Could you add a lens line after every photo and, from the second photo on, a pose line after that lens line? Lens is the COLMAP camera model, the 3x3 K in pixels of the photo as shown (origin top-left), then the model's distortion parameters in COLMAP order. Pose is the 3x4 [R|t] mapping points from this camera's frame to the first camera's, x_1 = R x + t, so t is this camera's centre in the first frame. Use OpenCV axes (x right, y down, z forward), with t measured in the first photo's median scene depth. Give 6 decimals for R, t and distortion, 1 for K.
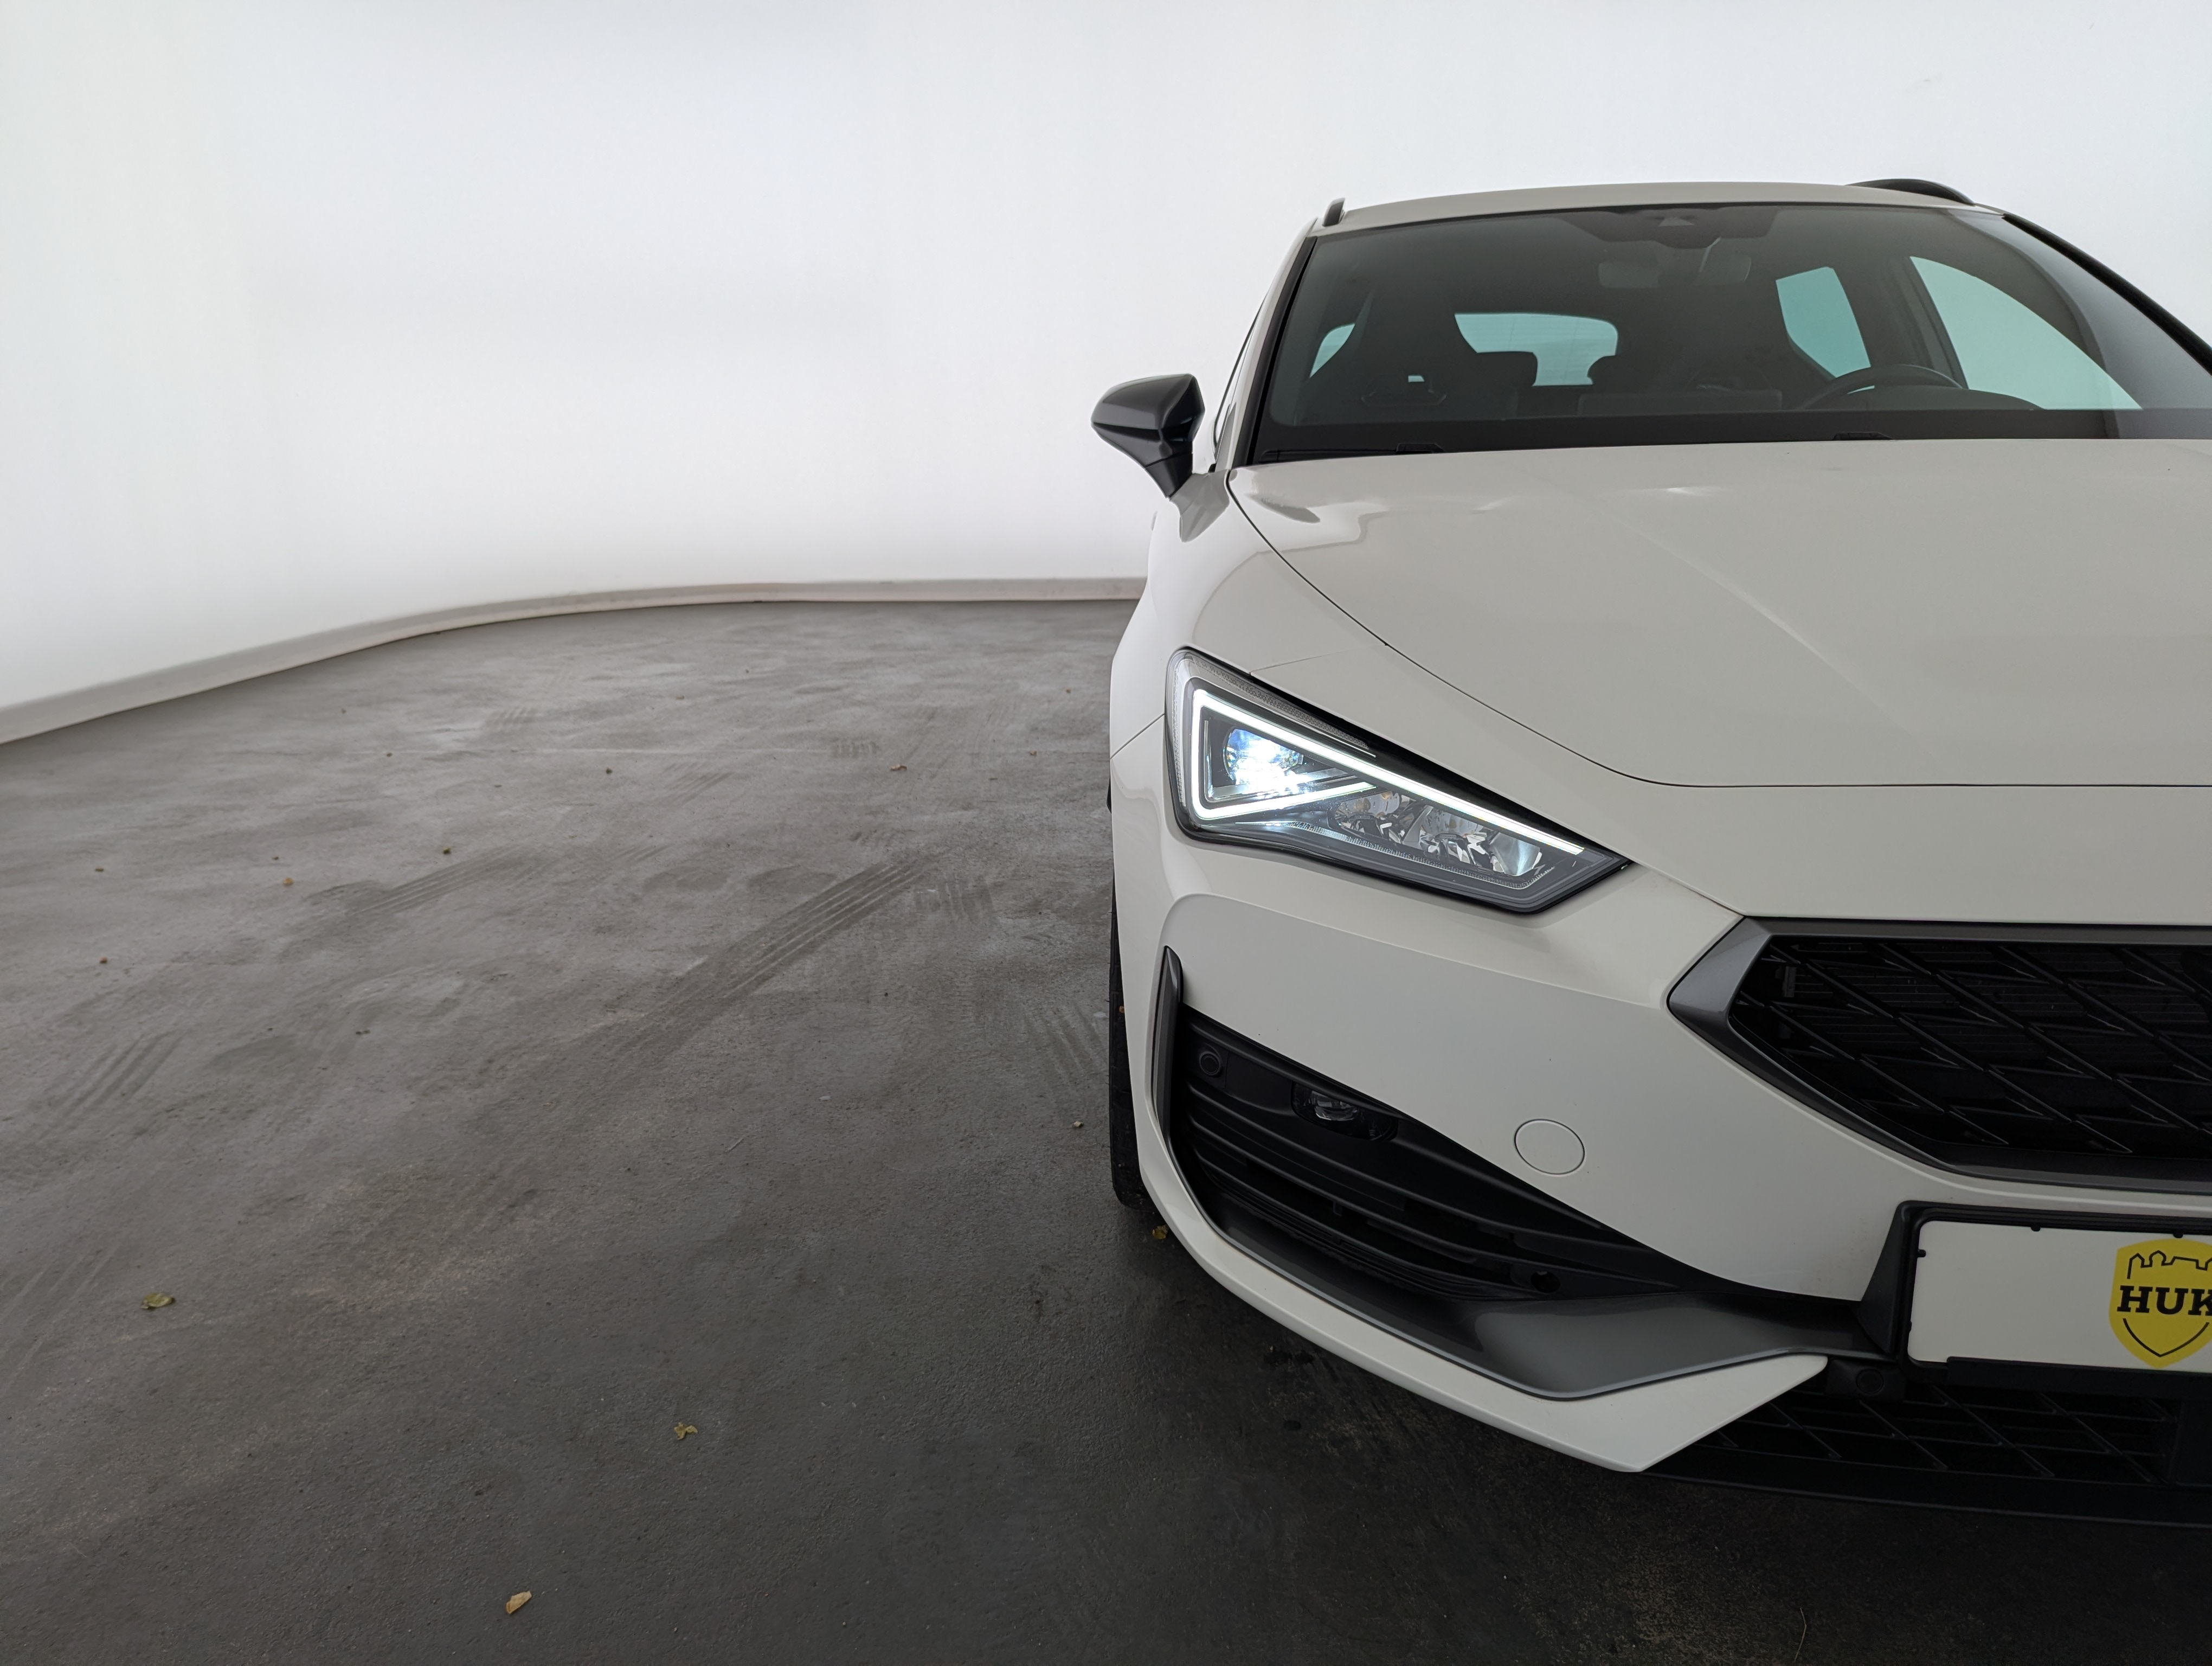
lens RADIAL K [[1544.8, 0, 1103.5], [0, 1544.8, 819.4], [0, 0, 1]] dist [0.050101, -0.034717]
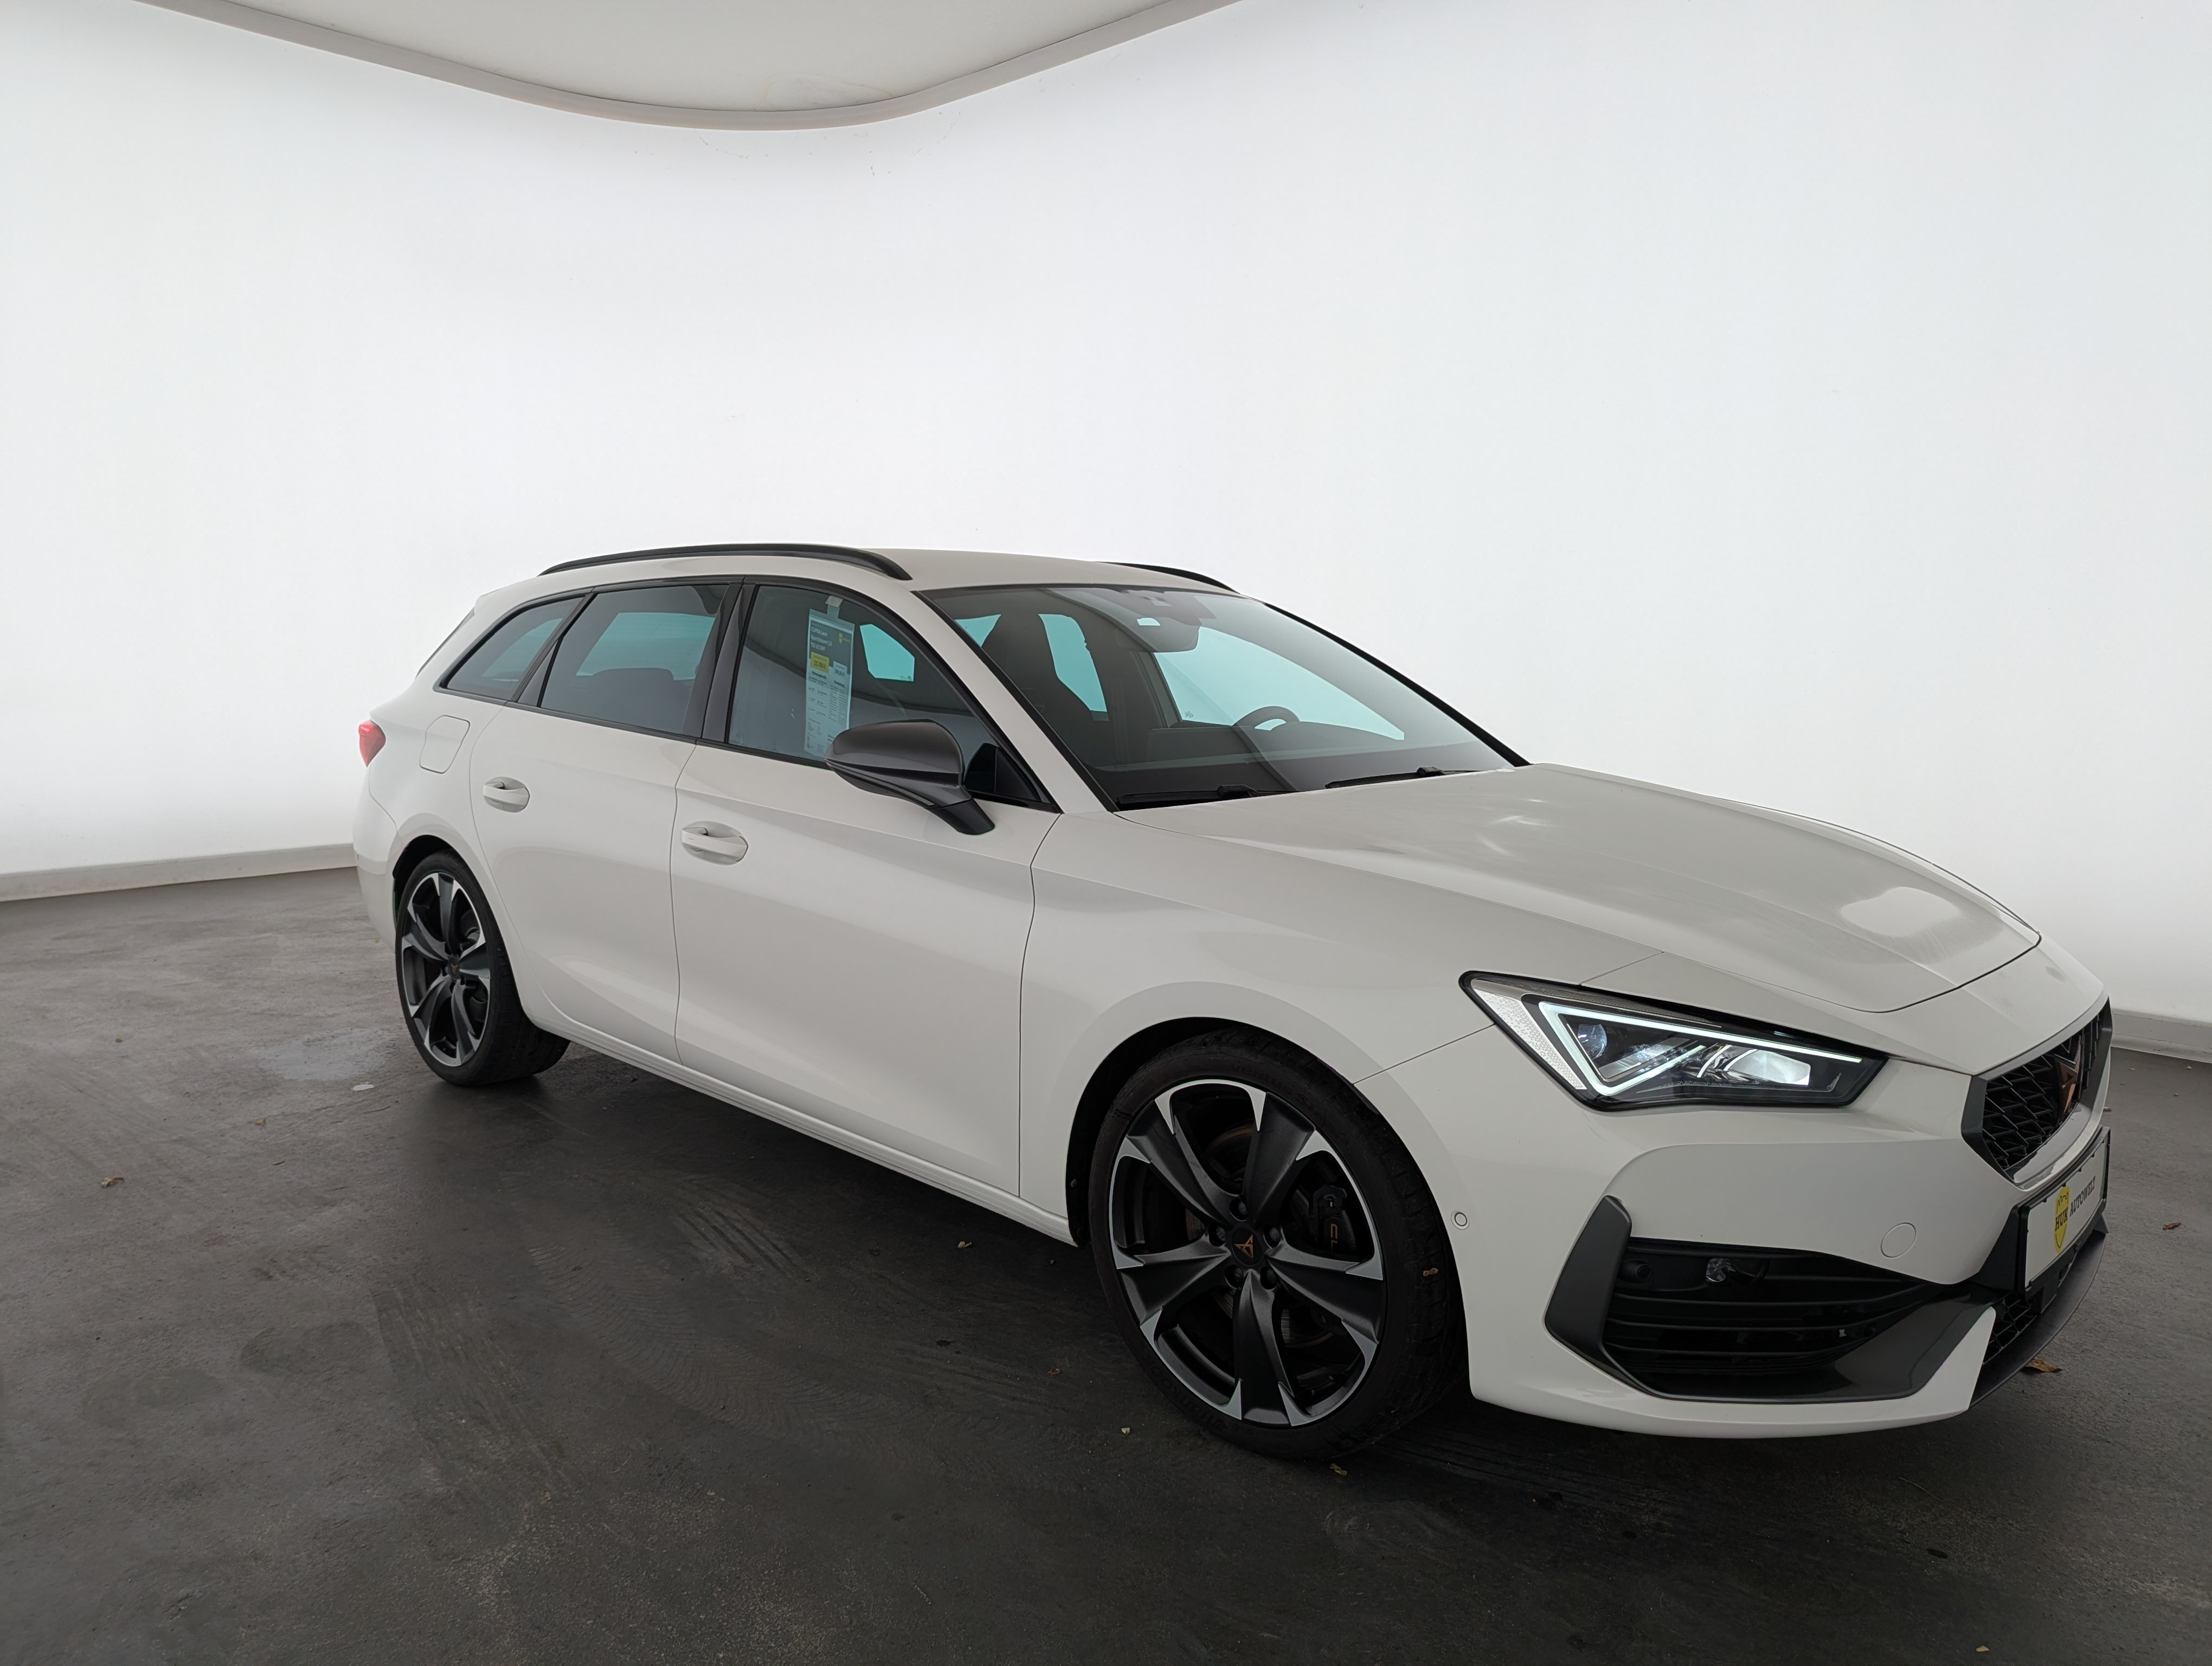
lens RADIAL K [[1544.8, 0, 1098.5], [0, 1544.8, 823.8], [0, 0, 1]] dist [0.050101, -0.034717]
pose [[0.625702, -0.071922, 0.776739, -1.120899], [0.177259, 0.982801, -0.051789, -0.216126], [-0.759655, 0.170089, 0.627689, 0.377641]]
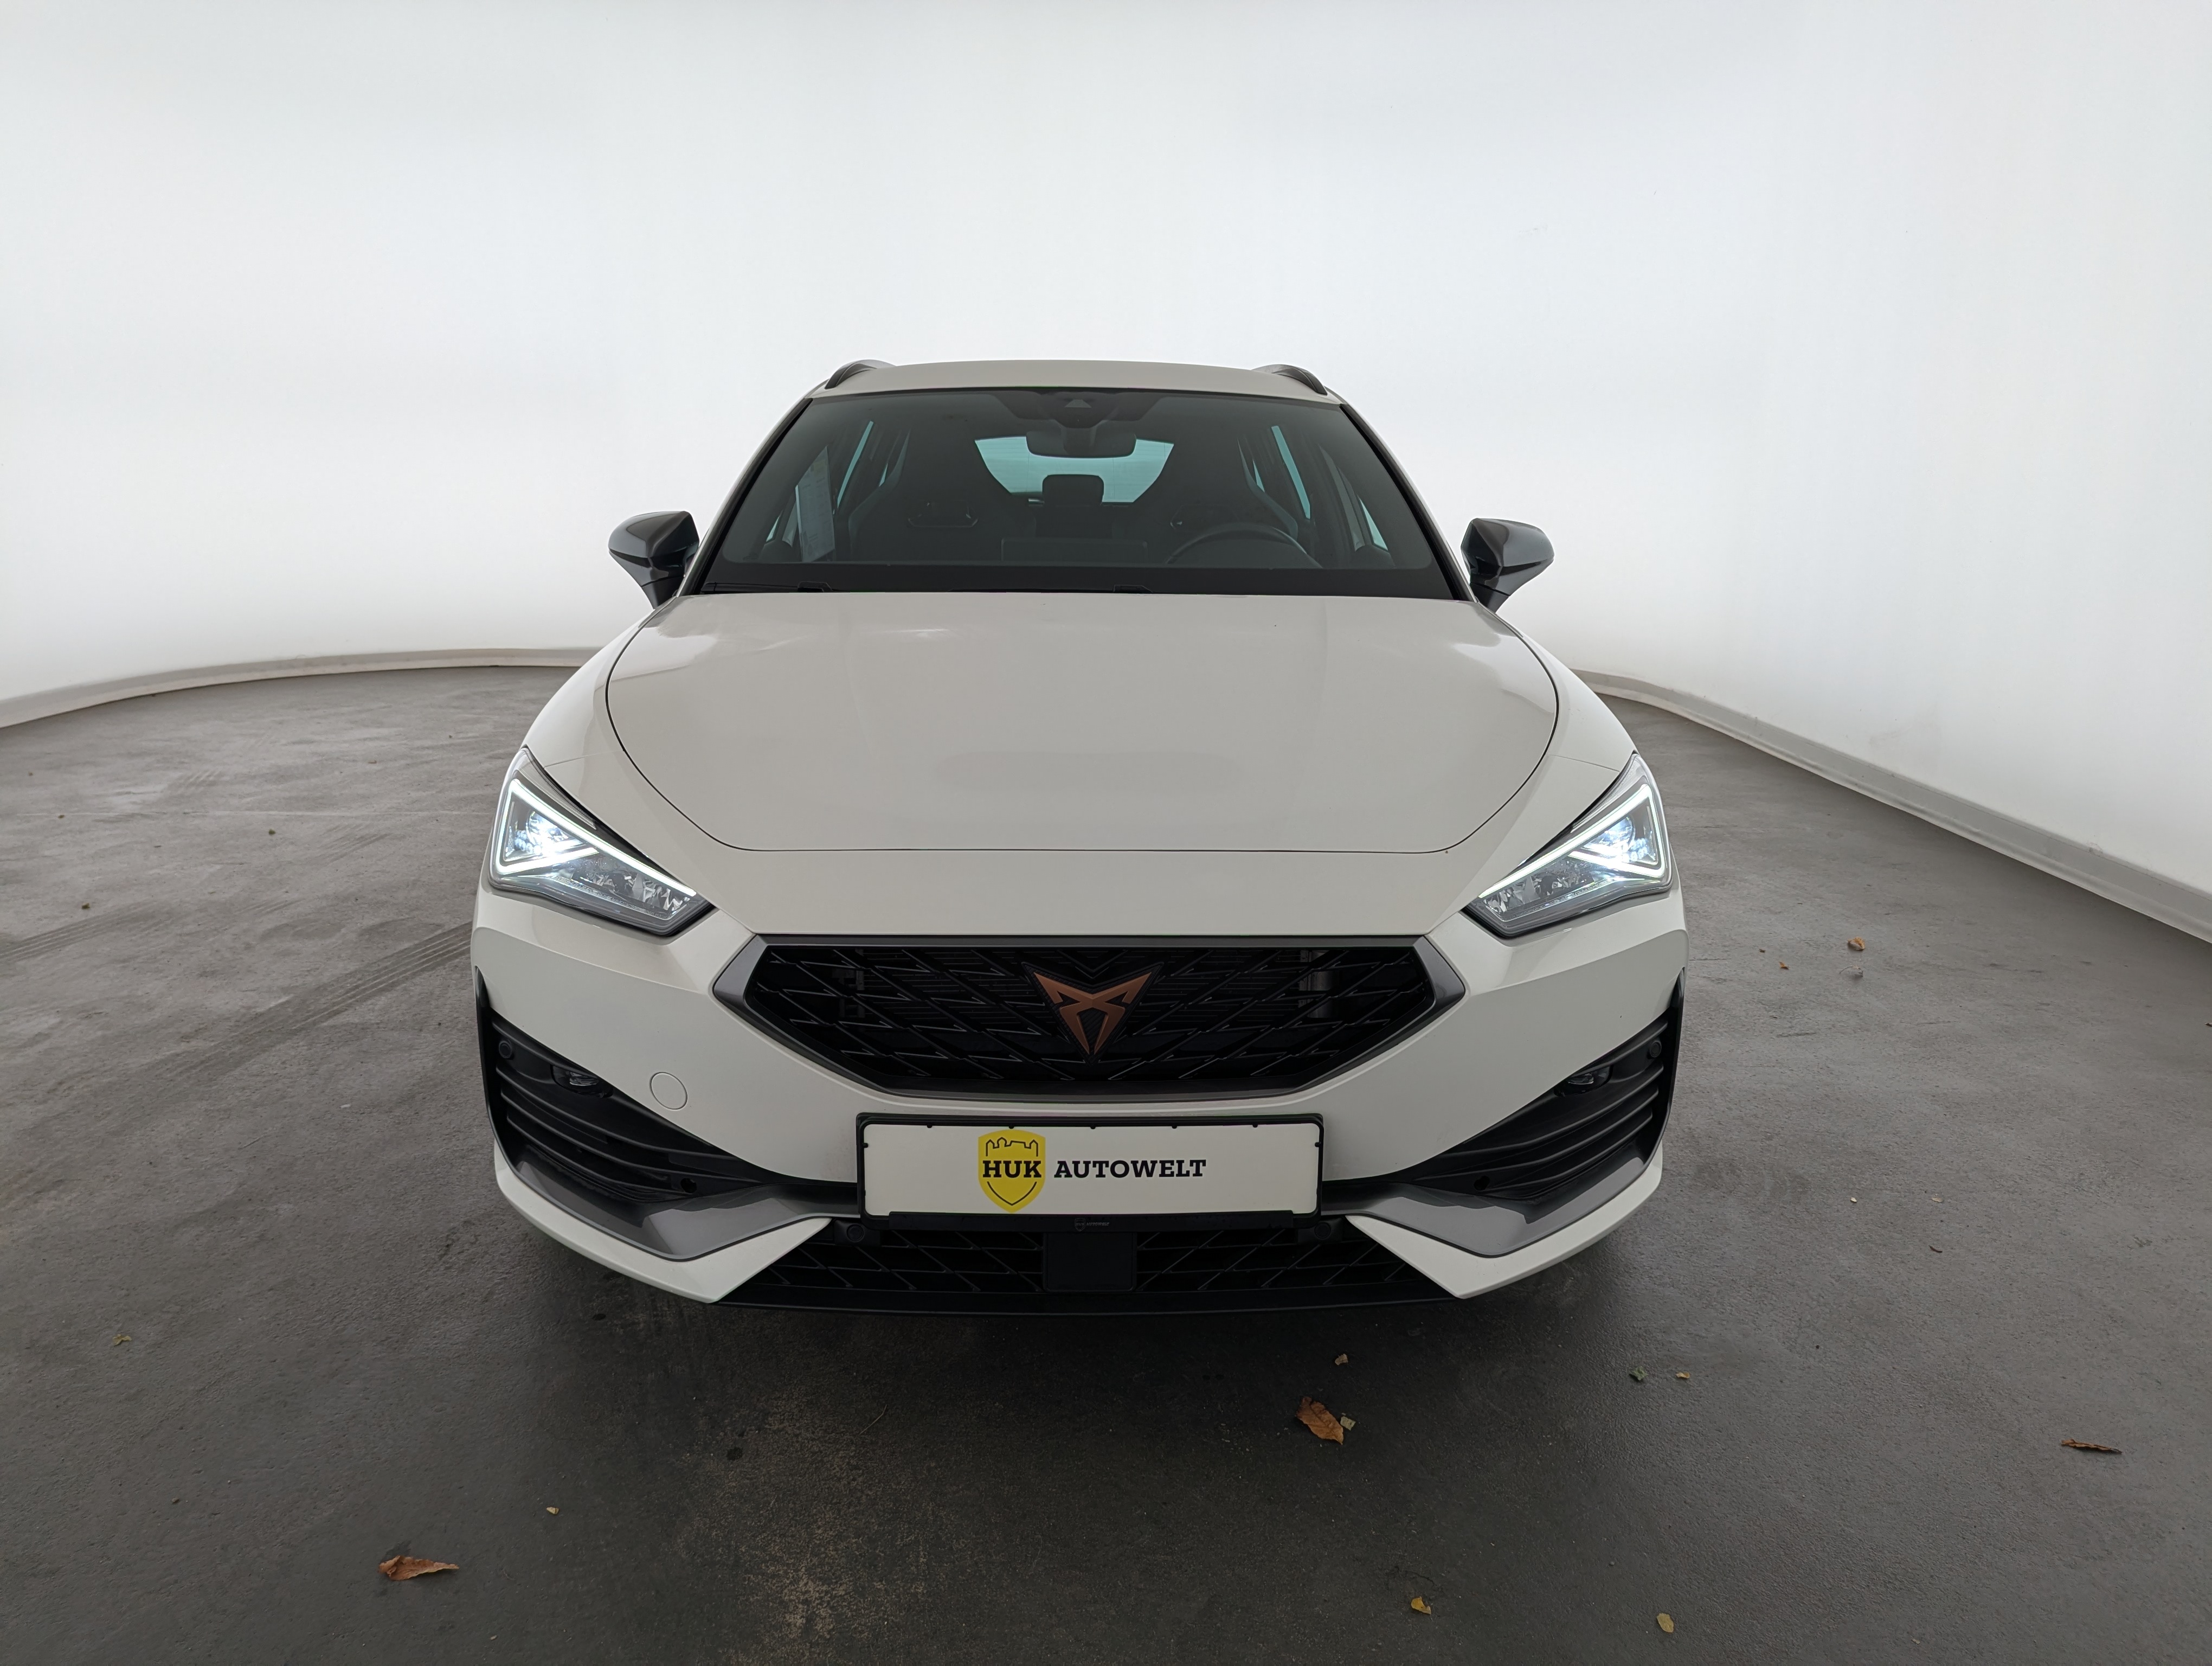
lens RADIAL K [[1544.8, 0, 1111.6], [0, 1544.8, 850.7], [0, 0, 1]] dist [0.050101, -0.034717]
pose [[0.994303, -0.001842, 0.106576, 0.405185], [0.003573, 0.999865, -0.016050, 0.003332], [-0.106532, 0.016340, 0.994175, -0.396850]]
